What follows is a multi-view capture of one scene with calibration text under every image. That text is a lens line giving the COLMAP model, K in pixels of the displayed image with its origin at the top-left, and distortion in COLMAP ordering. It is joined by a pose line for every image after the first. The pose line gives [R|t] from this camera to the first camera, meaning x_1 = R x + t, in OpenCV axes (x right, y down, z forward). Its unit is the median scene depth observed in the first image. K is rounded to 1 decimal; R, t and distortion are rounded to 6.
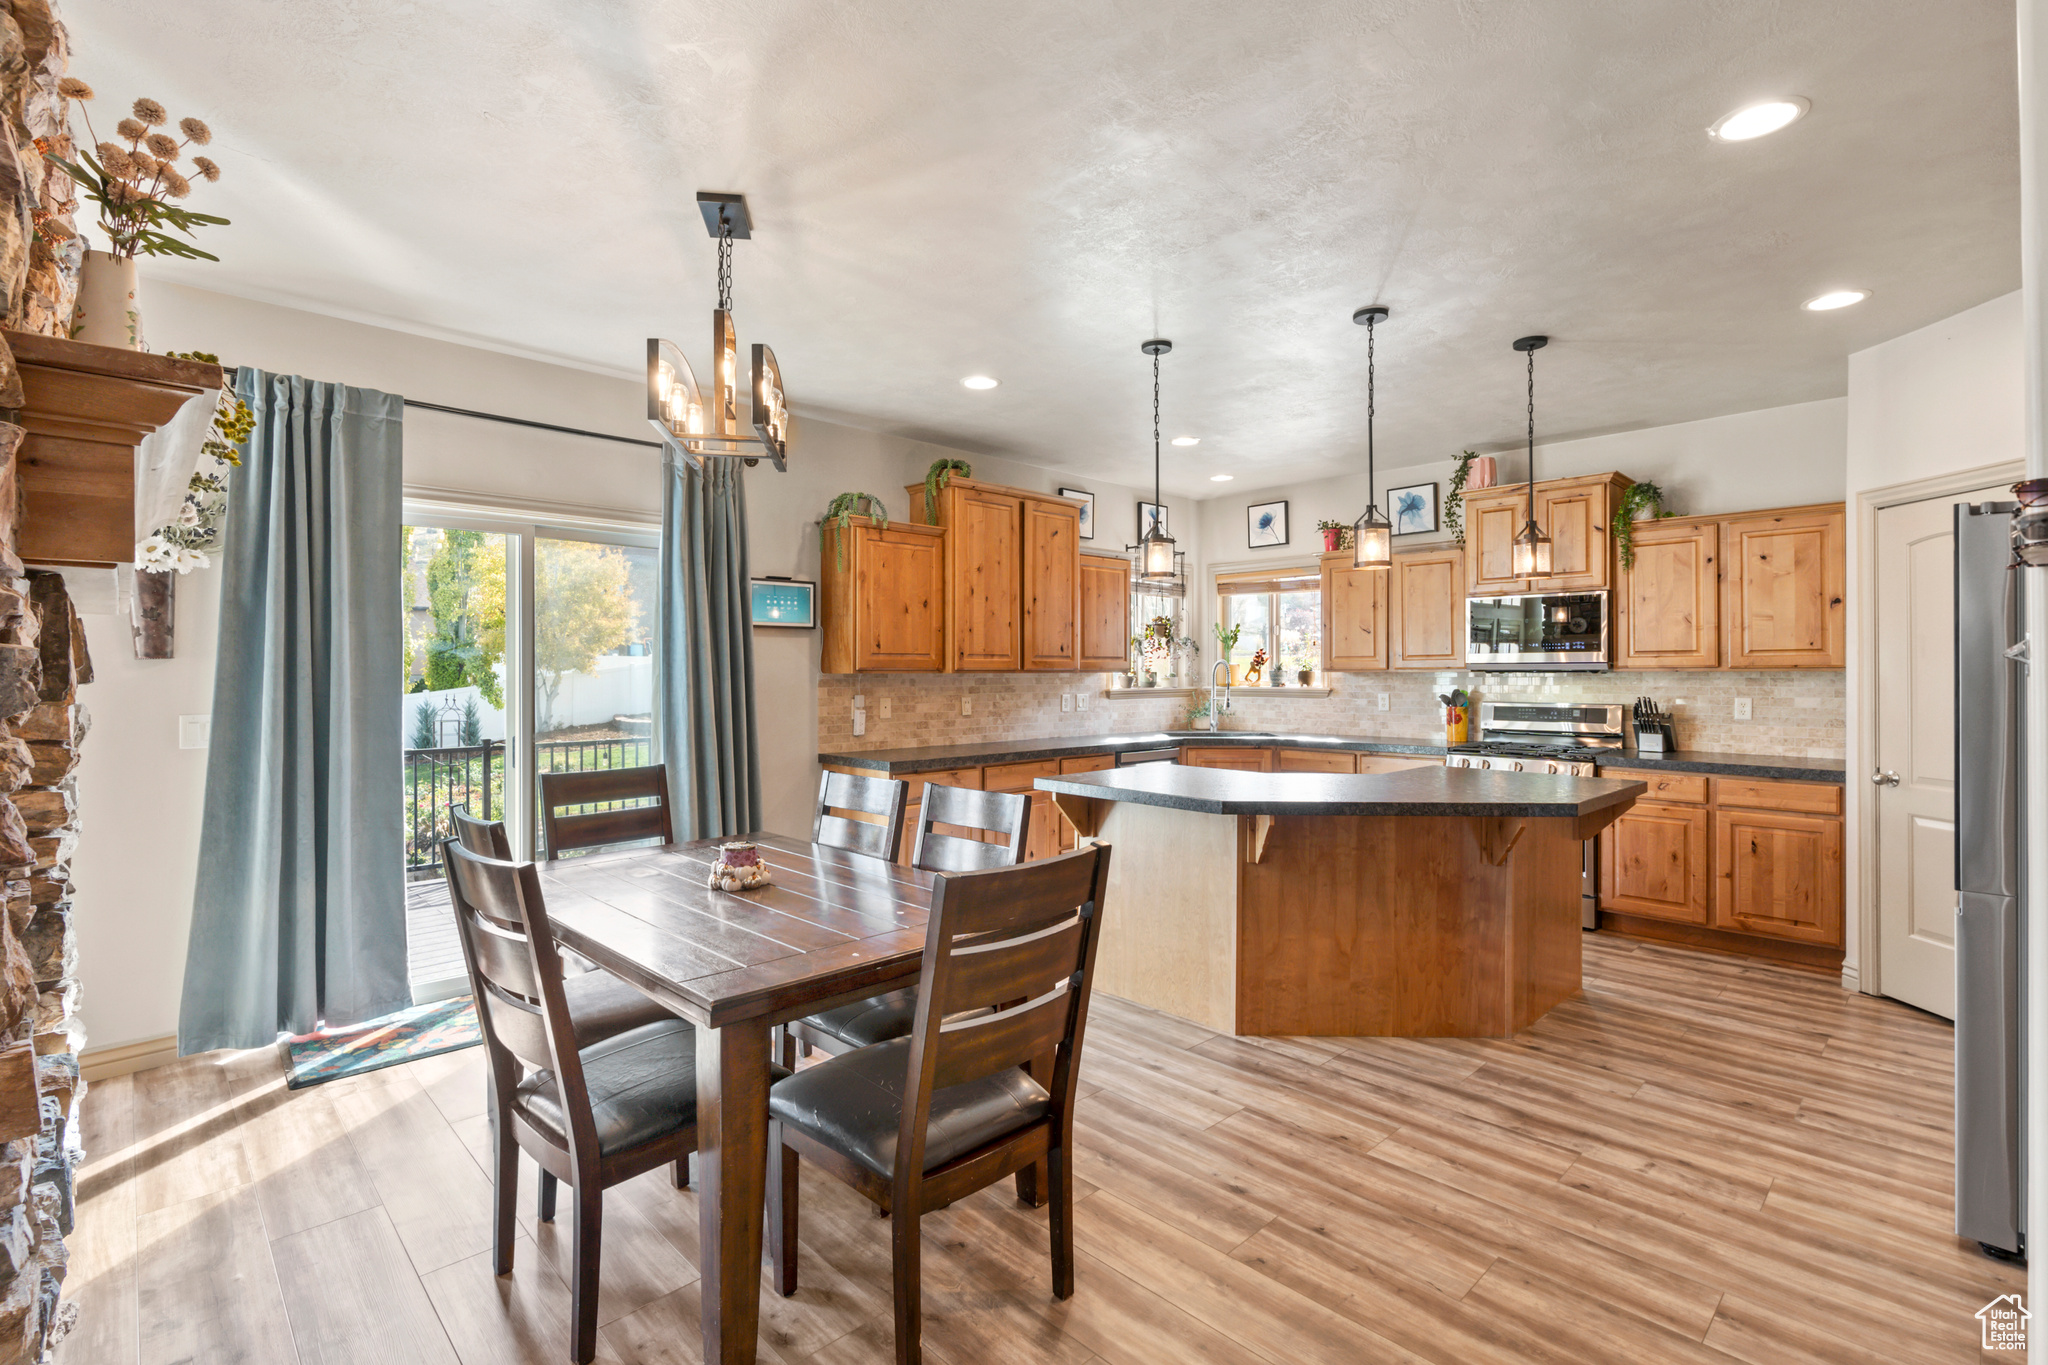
lens RADIAL K [[940.8, 0, 1030.0], [0, 940.8, 669.3], [0, 0, 1]] dist [0.010519, 0.001055]
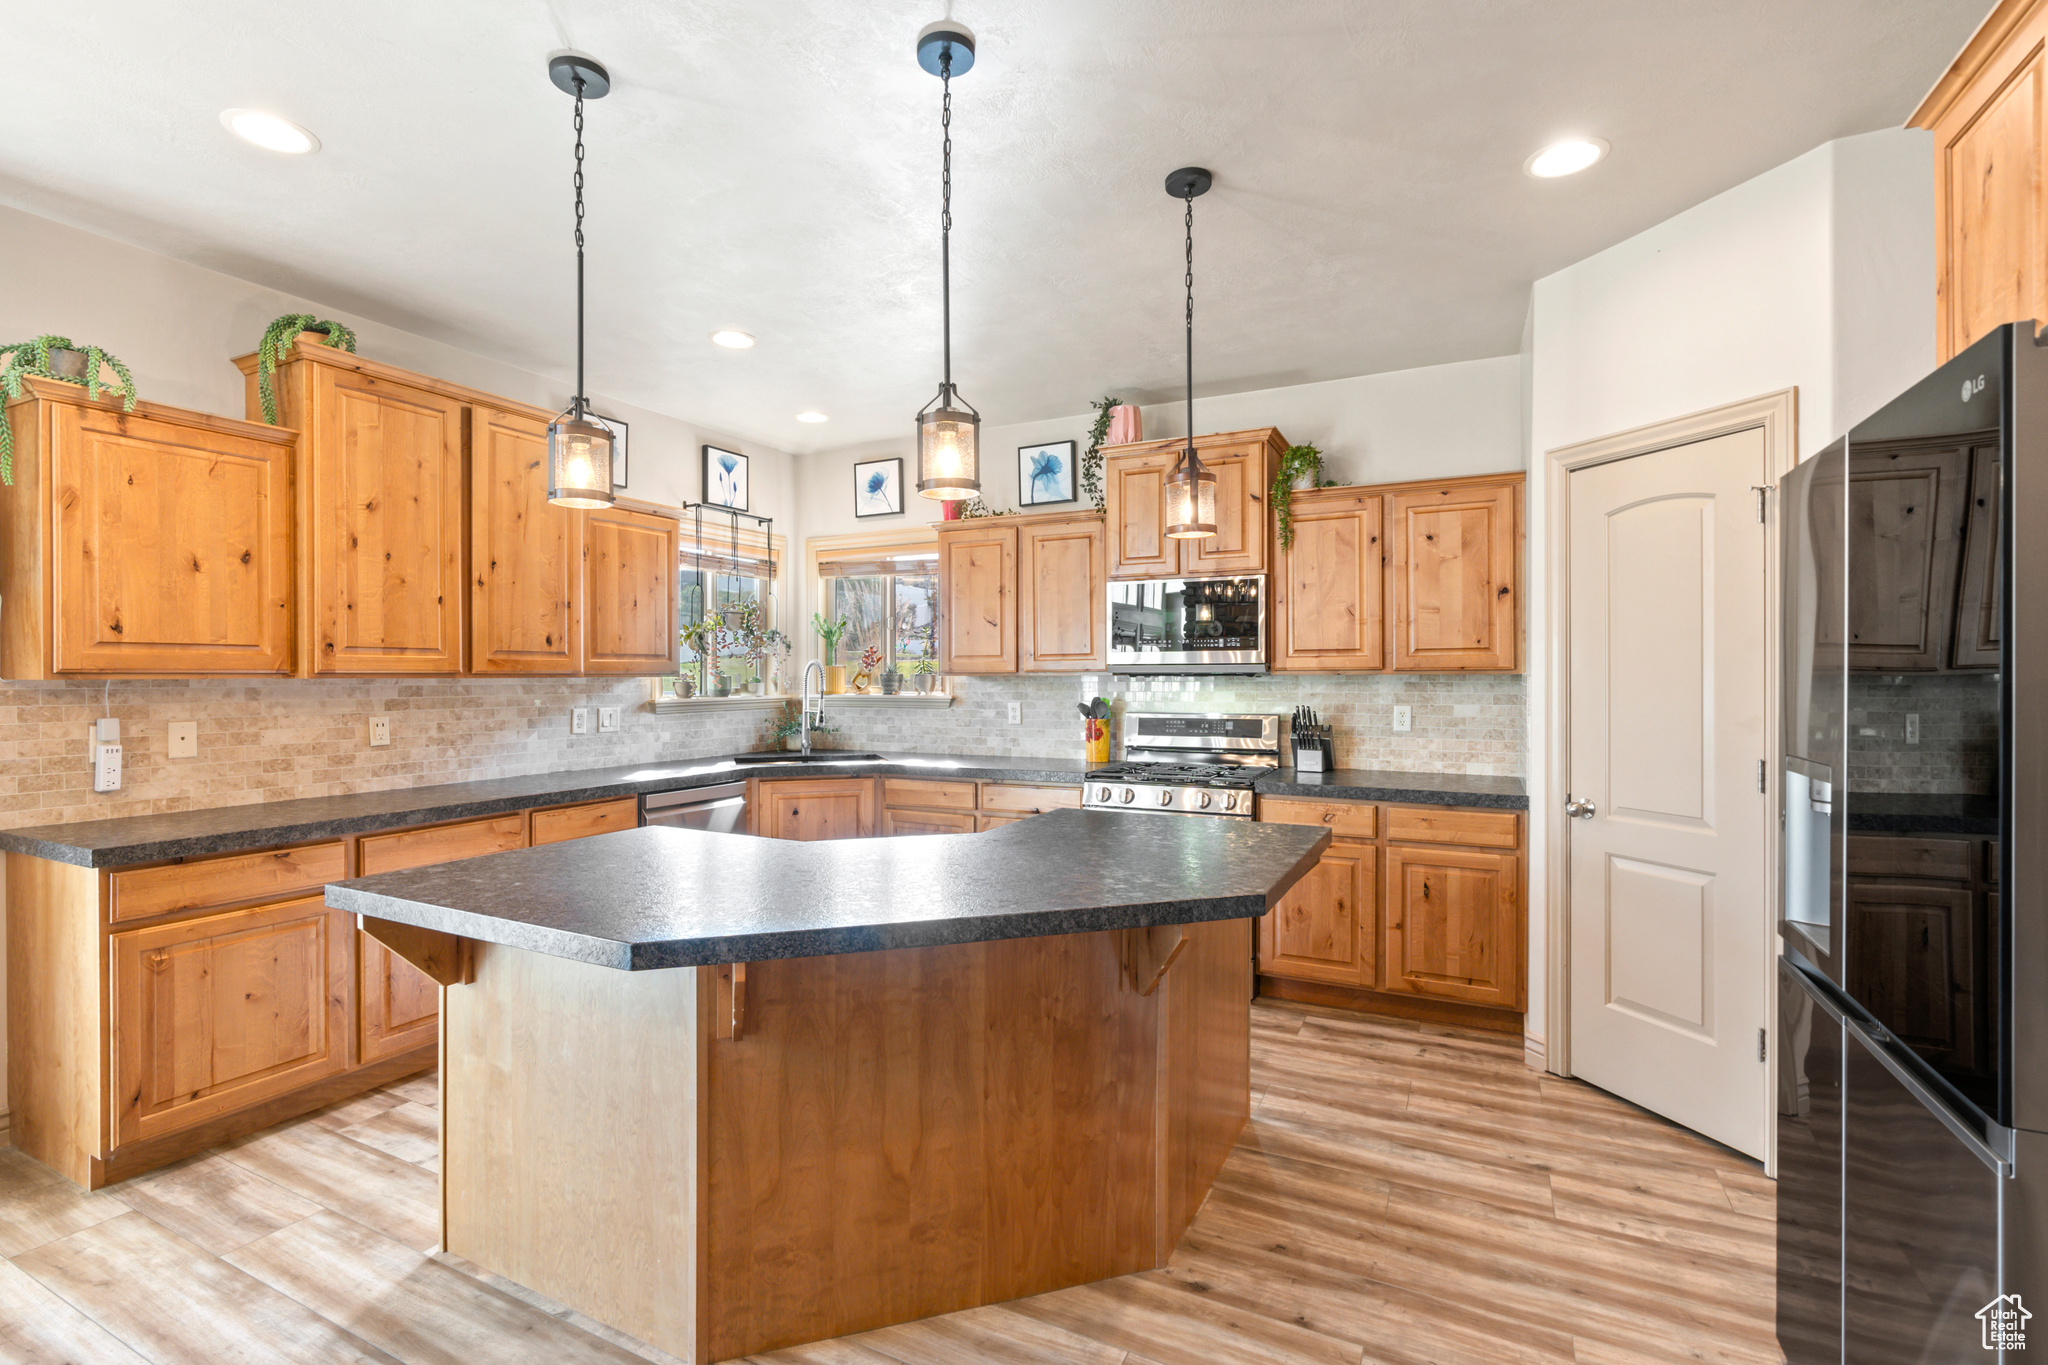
lens RADIAL K [[940.8, 0, 1019.5], [0, 940.8, 678.3], [0, 0, 1]] dist [0.010519, 0.001055]
pose [[0.945332, -0.001908, 0.326103, 0.152297], [0.000296, 0.999987, 0.004992, 0.001324], [-0.326108, -0.004623, 0.945321, 0.311963]]
